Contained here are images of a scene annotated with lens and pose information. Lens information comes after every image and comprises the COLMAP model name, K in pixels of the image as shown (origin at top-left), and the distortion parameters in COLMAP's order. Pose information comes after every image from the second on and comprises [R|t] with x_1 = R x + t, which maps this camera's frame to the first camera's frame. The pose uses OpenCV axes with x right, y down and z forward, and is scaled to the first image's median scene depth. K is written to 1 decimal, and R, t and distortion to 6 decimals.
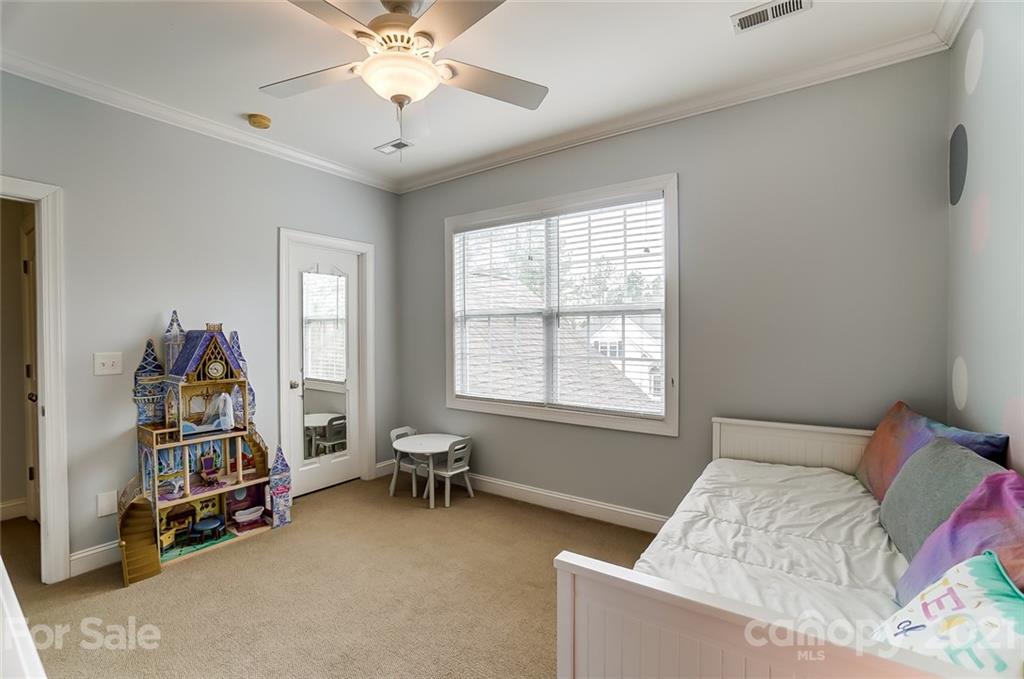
lens RADIAL K [[460.5, 0, 484.8], [0, 460.5, 335.9], [0, 0, 1]] dist [-0.082279, 0.077439]
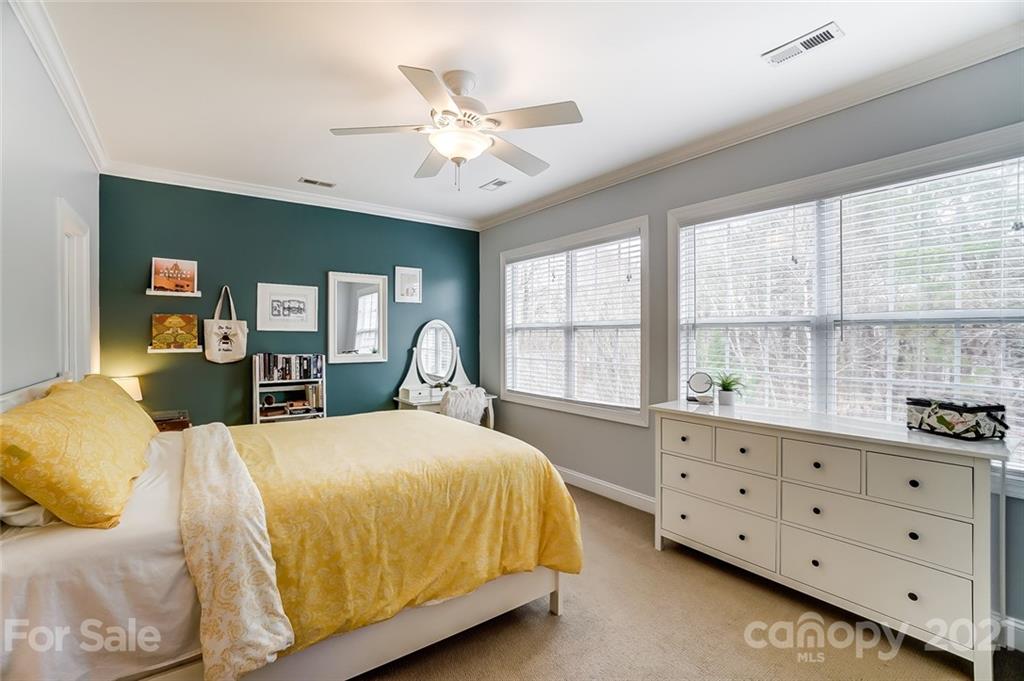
lens RADIAL K [[462.4, 0, 512.0], [0, 462.4, 340.5], [0, 0, 1]] dist [-0.000321, -0.000295]
pose [[0.957264, 0.014479, -0.288852, 0.349778], [-0.017506, 0.999816, -0.007900, 0.000932], [0.288685, 0.012619, 0.957341, -0.251369]]
